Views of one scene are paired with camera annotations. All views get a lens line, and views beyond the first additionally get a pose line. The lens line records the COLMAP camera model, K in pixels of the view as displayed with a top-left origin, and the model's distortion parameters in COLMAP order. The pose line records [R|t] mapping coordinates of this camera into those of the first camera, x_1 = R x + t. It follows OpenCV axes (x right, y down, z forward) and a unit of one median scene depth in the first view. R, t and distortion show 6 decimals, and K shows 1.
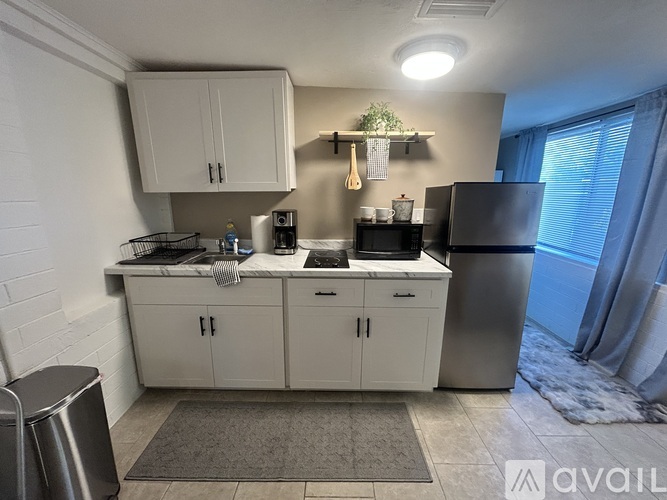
lens RADIAL K [[266.2, 0, 334.0], [0, 266.2, 251.1], [0, 0, 1]] dist [-0.002647, -0.000062]
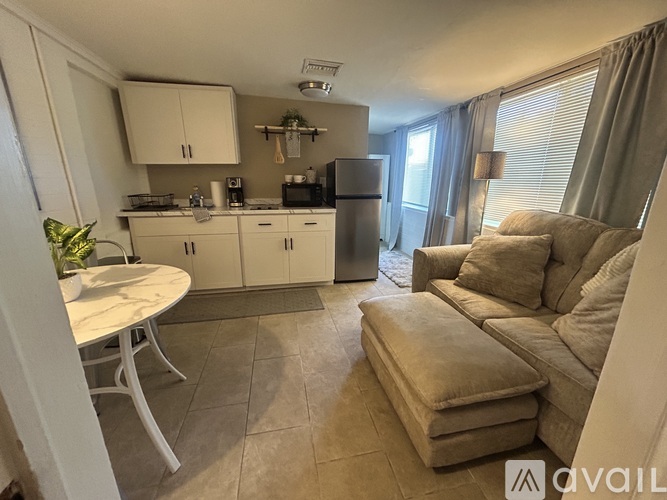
lens RADIAL K [[266.2, 0, 332.7], [0, 266.2, 251.0], [0, 0, 1]] dist [-0.002647, -0.000062]
pose [[0.978075, -0.054126, 0.201096, 0.037563], [0.044249, 0.997598, 0.053292, 0.232572], [-0.203498, -0.043225, 0.978121, -0.683679]]
